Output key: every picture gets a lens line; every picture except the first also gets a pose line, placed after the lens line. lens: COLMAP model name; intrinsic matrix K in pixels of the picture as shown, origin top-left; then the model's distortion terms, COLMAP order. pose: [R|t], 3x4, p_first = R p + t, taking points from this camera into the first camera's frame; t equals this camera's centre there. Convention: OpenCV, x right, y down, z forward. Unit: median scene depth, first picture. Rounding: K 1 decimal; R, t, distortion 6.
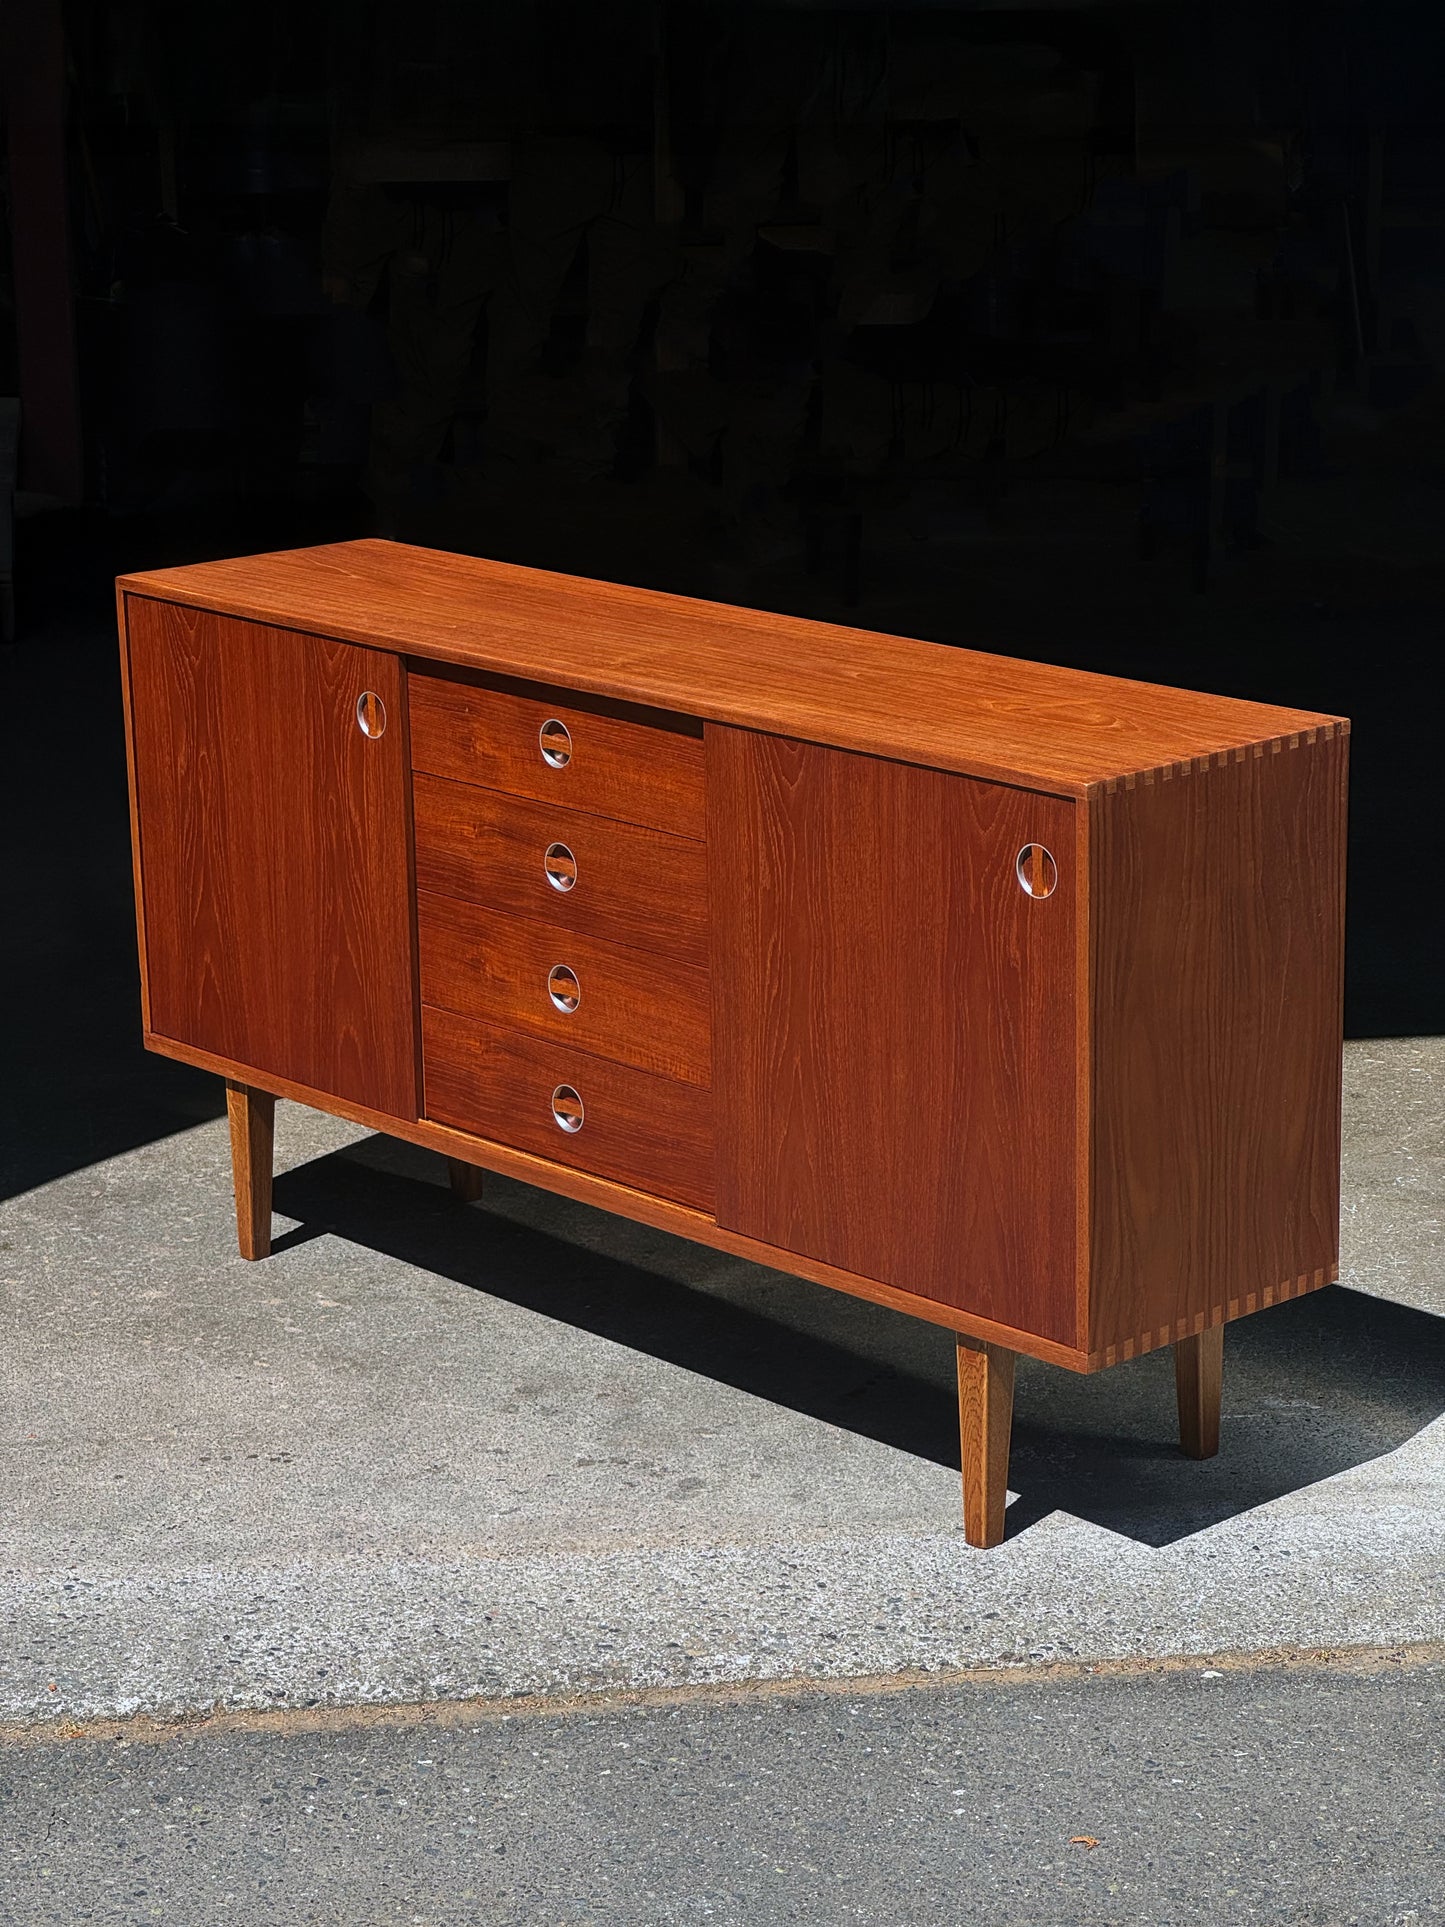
lens RADIAL K [[4324.7, 0, 663.6], [0, 4324.7, 1015.8], [0, 0, 1]] dist [0.133926, 0.000000]
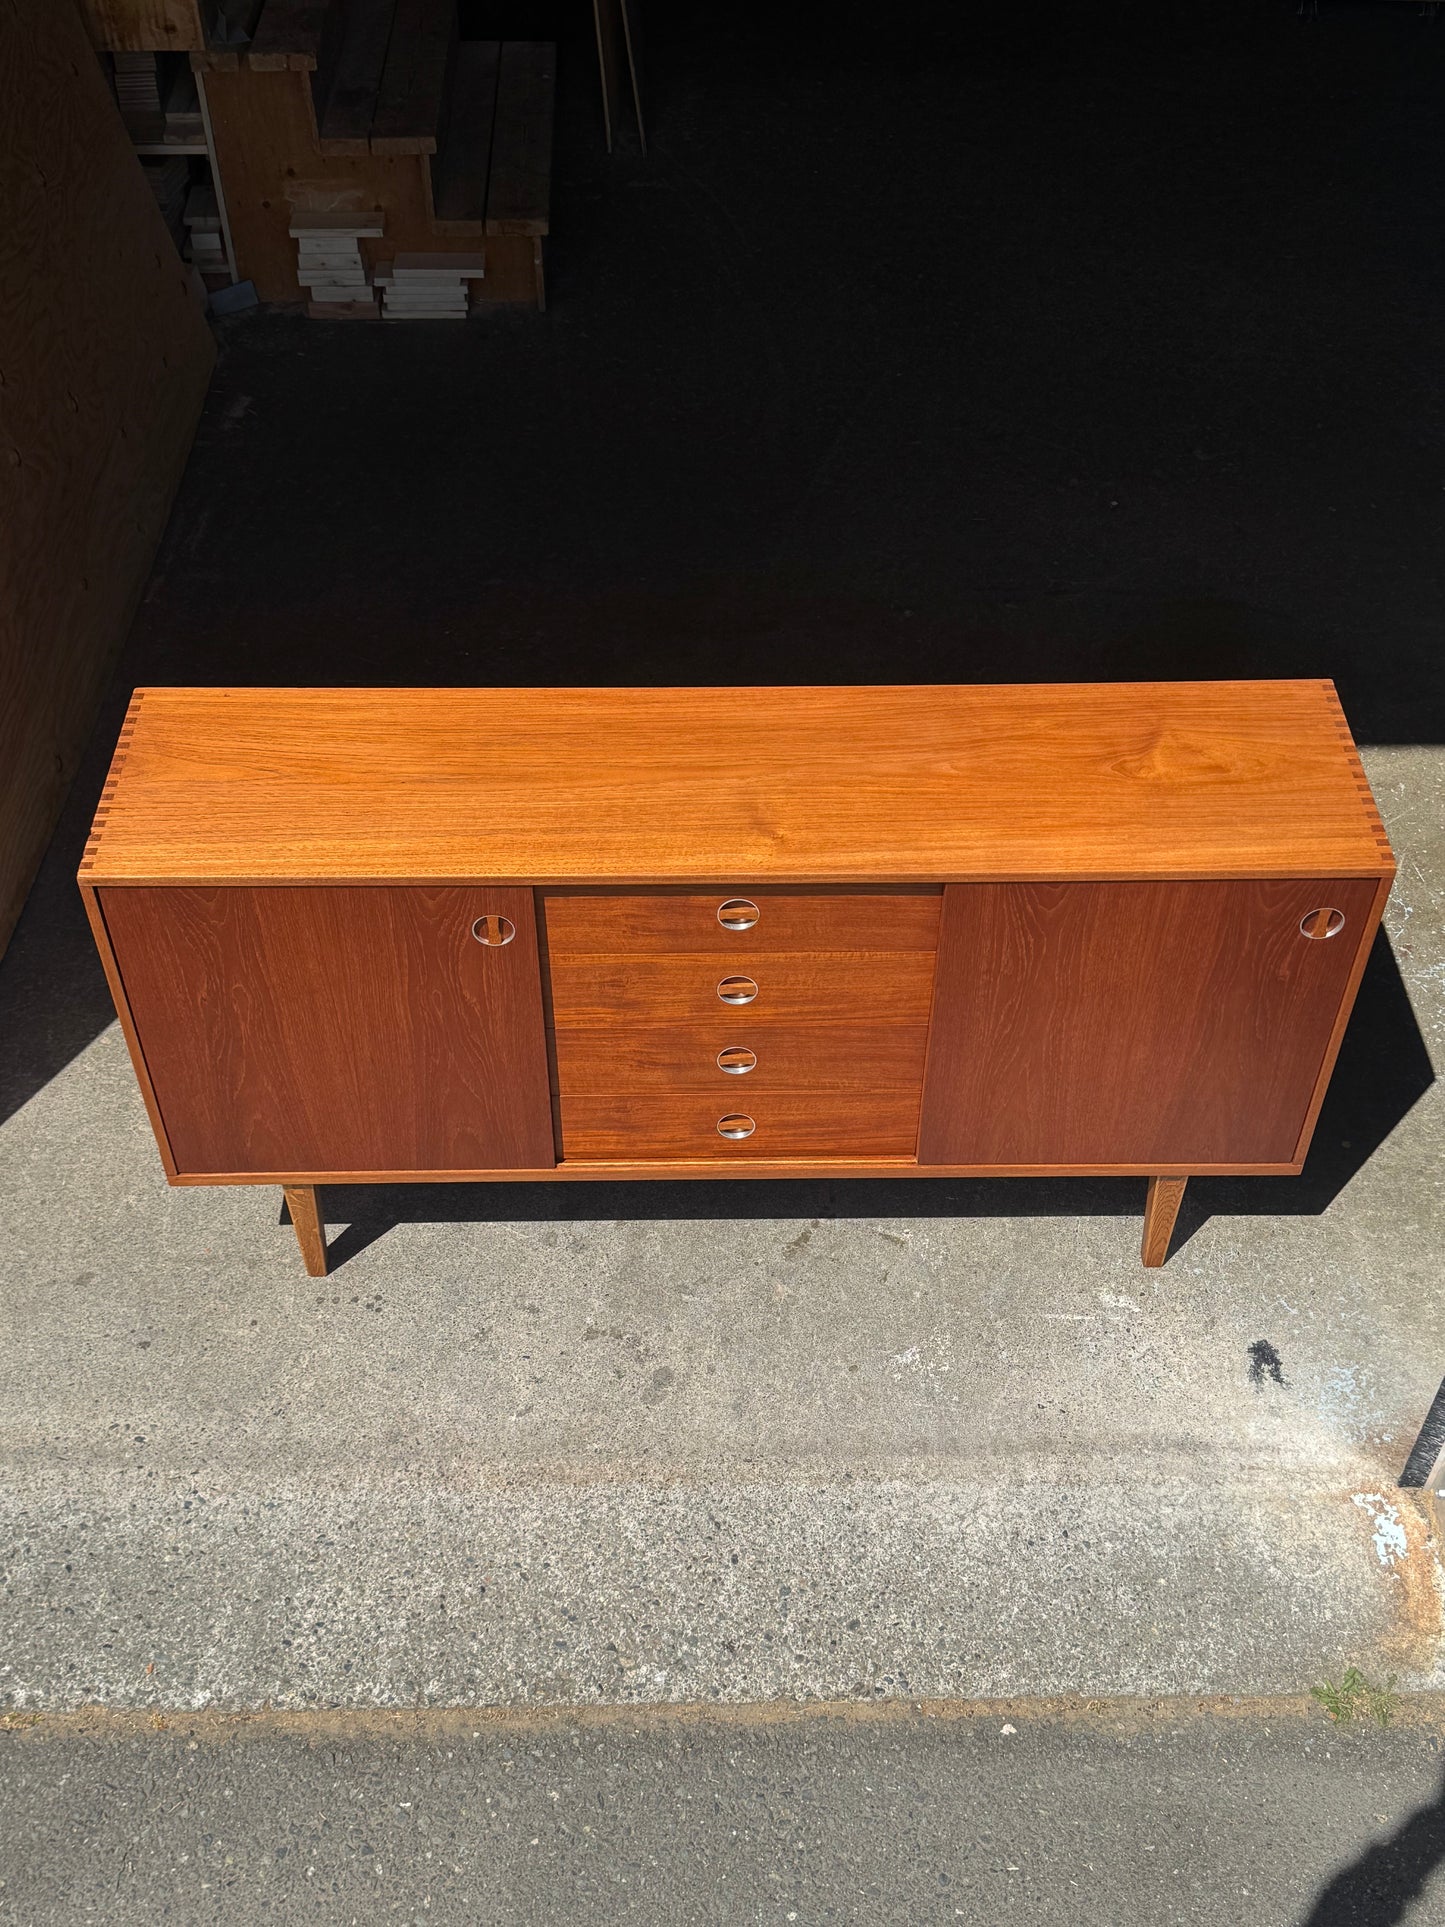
lens RADIAL K [[2038.5, 0, 729.7], [0, 2038.5, 974.5], [0, 0, 1]] dist [0.130837, 0.000000]
pose [[0.646345, -0.520880, 0.557604, -0.357157], [0.193044, 0.818612, 0.540932, -0.363137], [-0.738223, -0.241987, 0.629659, 0.672538]]
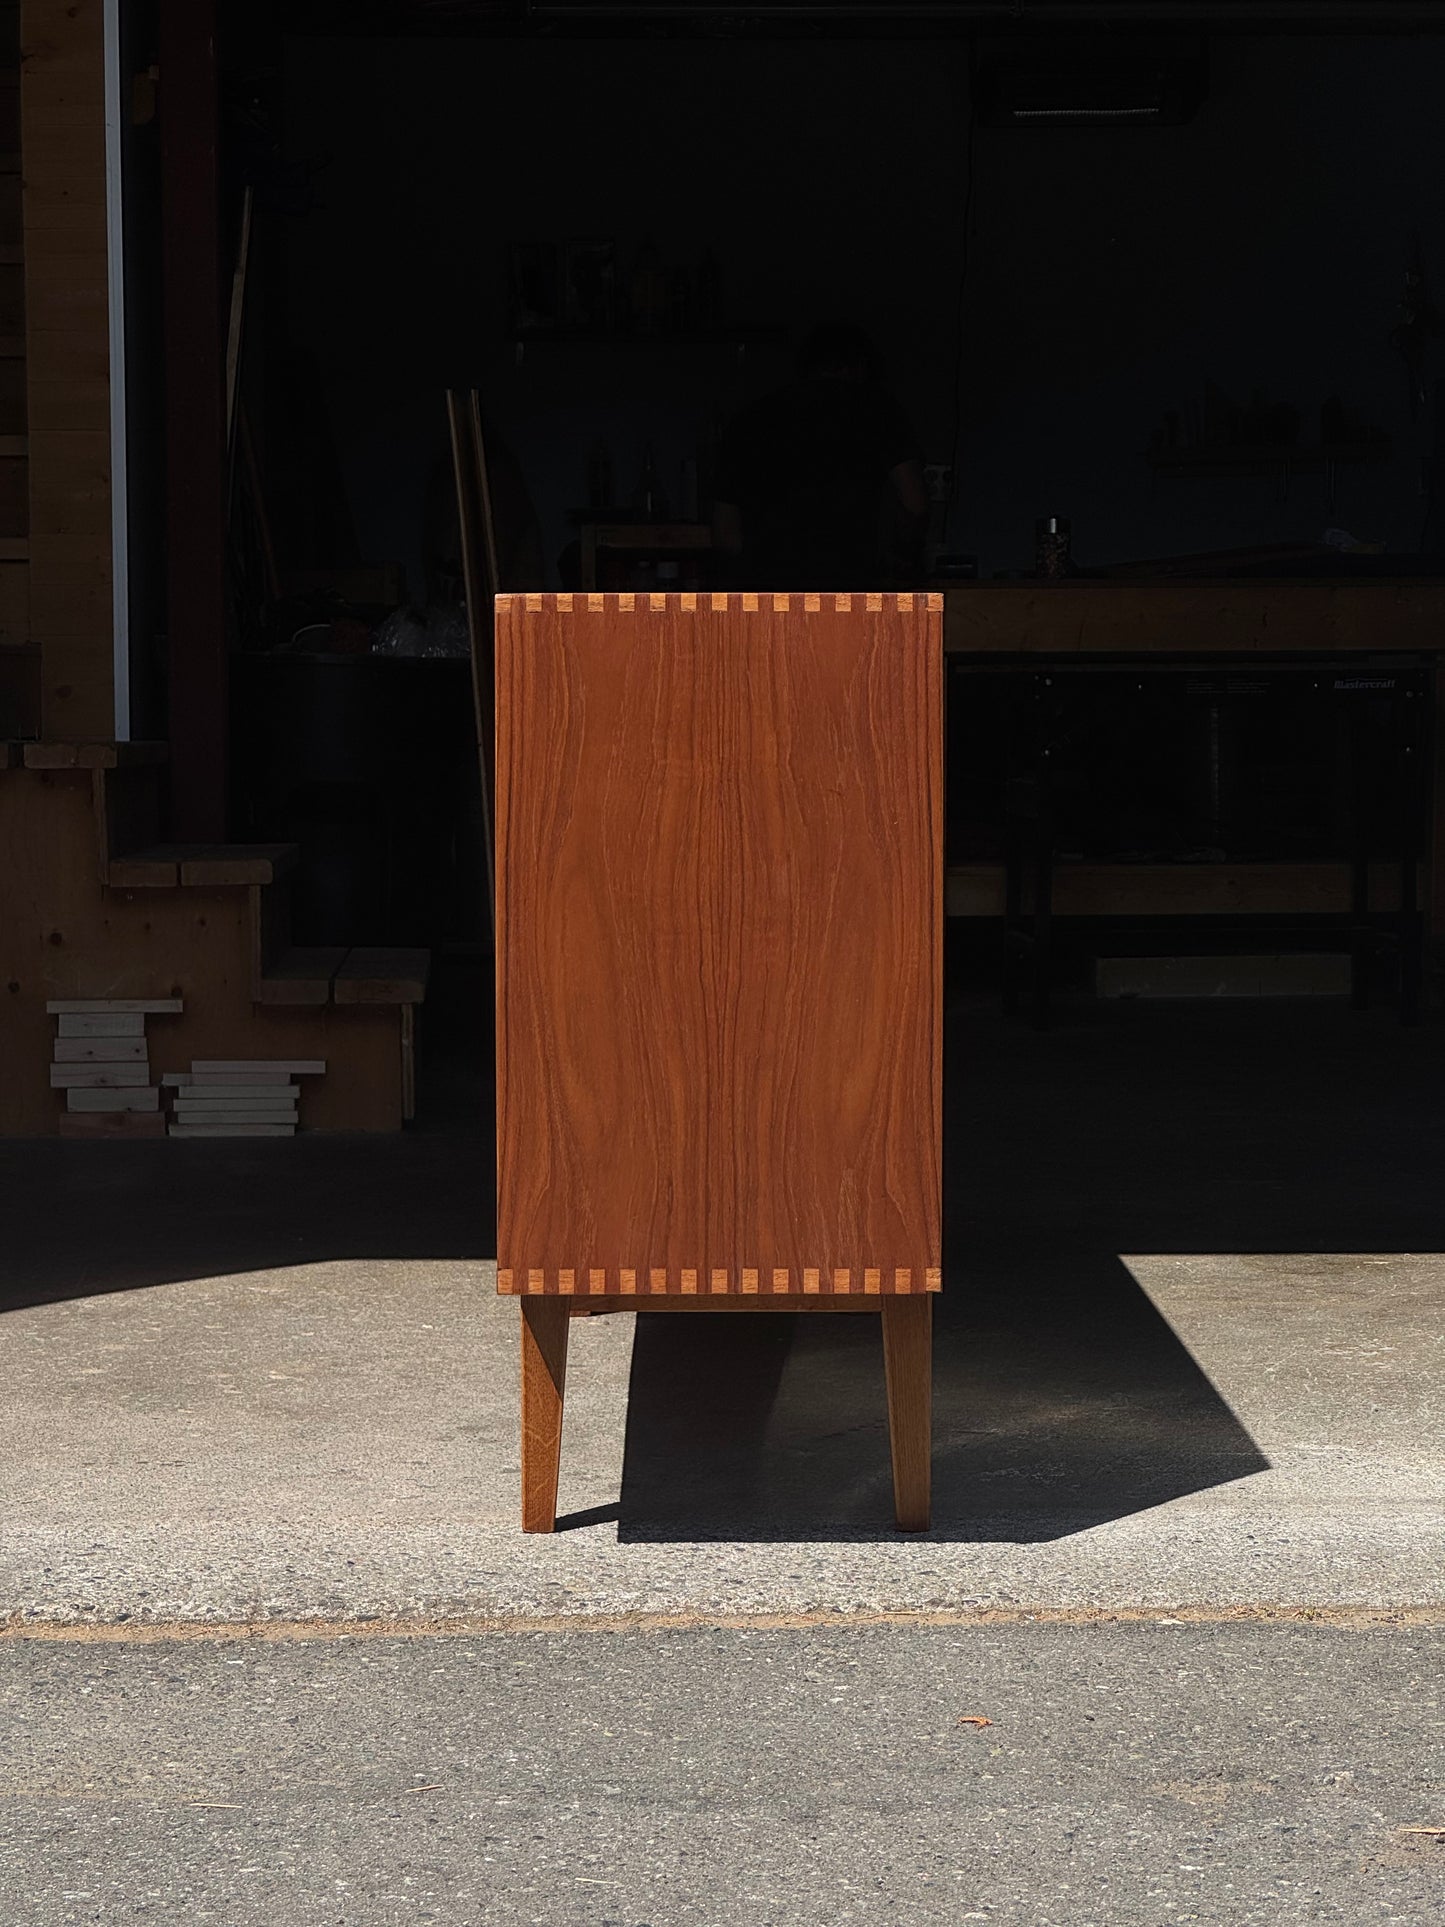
lens RADIAL K [[4324.7, 0, 747.7], [0, 4324.7, 948.5], [0, 0, 1]] dist [0.133926, 0.000000]
pose [[0.628910, -0.026301, 0.777033, -0.751070], [0.211566, 0.967502, -0.138489, 0.120943], [-0.748139, 0.251491, 0.614036, 0.473114]]
